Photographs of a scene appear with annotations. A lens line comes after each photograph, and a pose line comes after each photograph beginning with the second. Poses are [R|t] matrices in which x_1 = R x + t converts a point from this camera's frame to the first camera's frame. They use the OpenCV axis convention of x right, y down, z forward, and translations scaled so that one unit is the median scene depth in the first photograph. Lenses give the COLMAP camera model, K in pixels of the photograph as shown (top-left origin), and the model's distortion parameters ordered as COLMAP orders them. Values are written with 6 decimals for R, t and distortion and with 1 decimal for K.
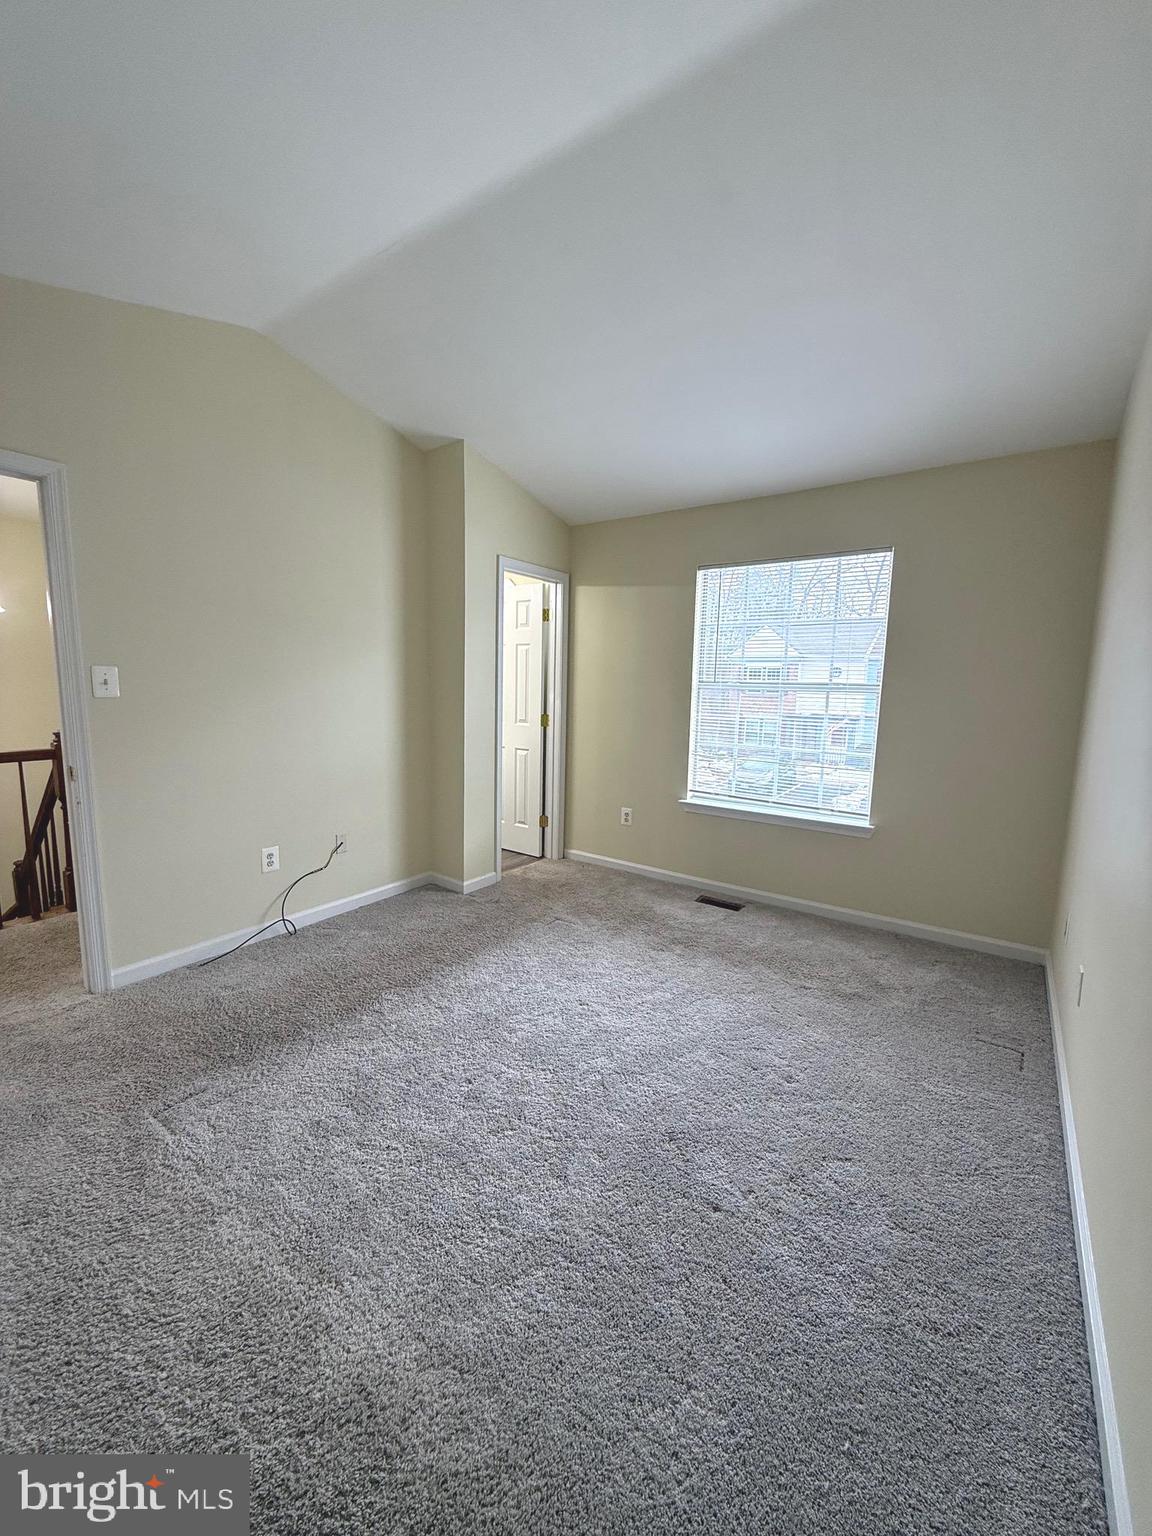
lens RADIAL K [[610.8, 0, 579.9], [0, 610.8, 757.8], [0, 0, 1]] dist [-0.001296, 0.000289]
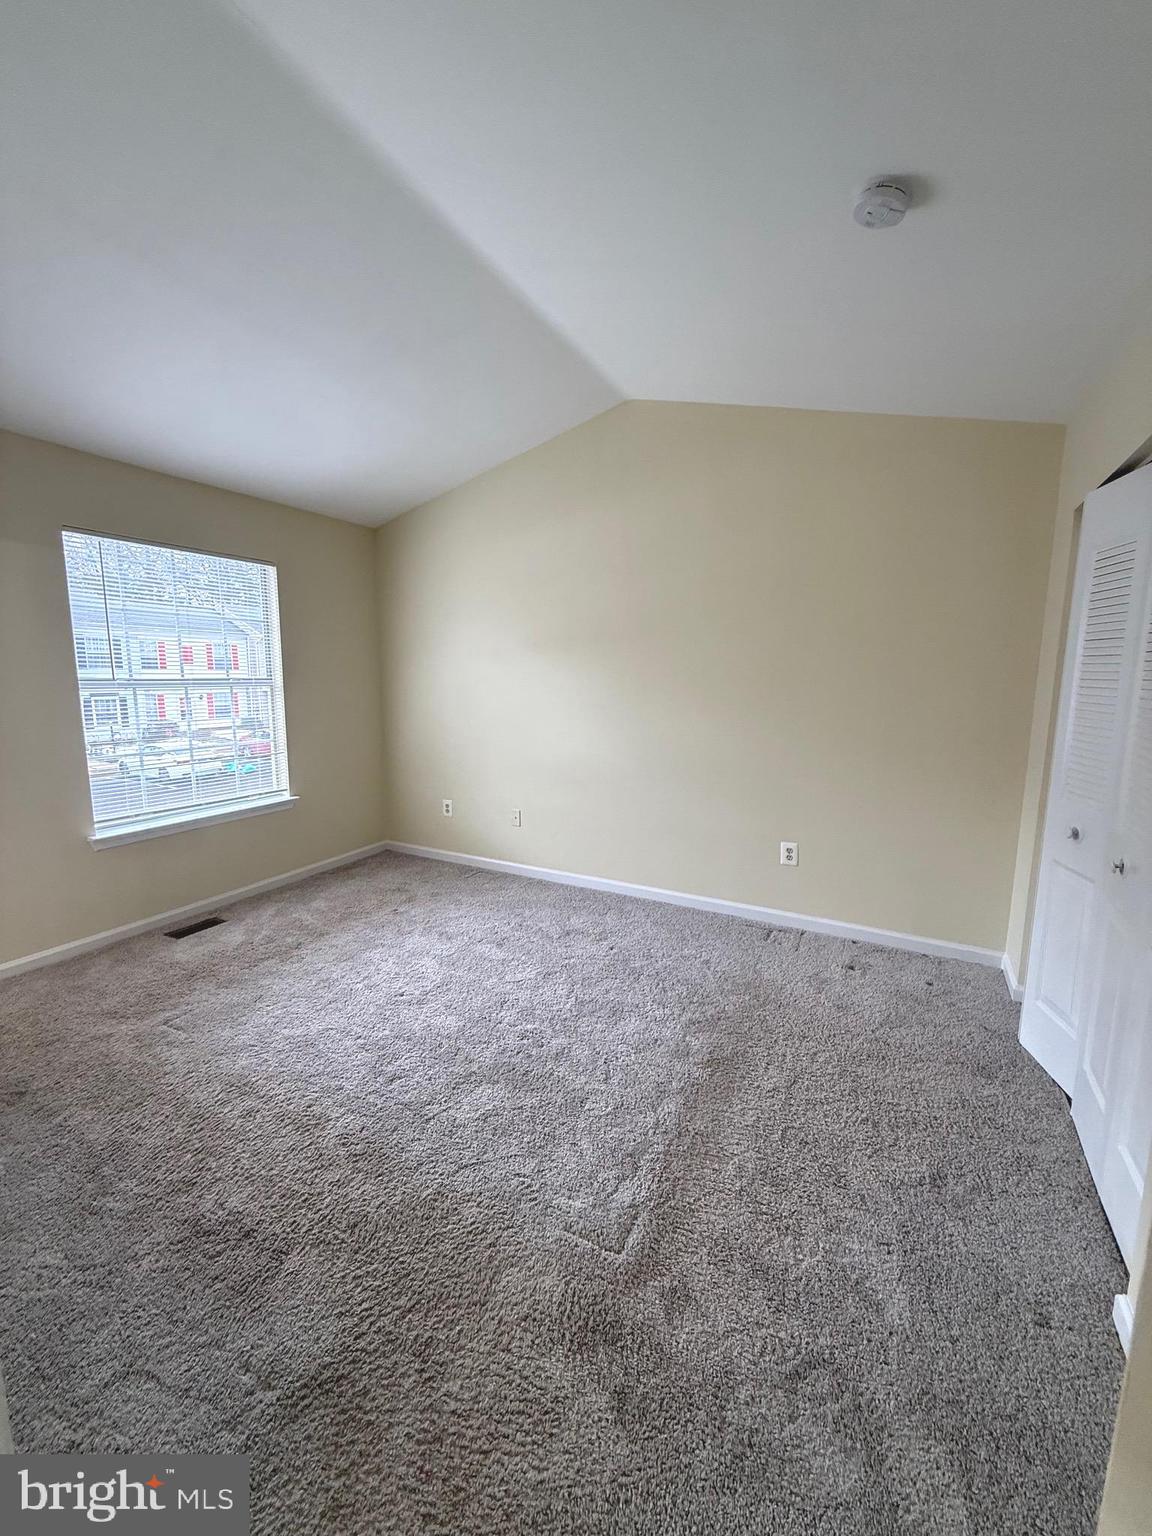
lens RADIAL K [[610.8, 0, 567.3], [0, 610.8, 768.0], [0, 0, 1]] dist [-0.001296, 0.000289]
pose [[-0.129021, -0.171634, 0.976676, -0.676702], [0.112765, 0.975980, 0.186408, -0.096472], [-0.985209, 0.134185, -0.106568, 0.523084]]
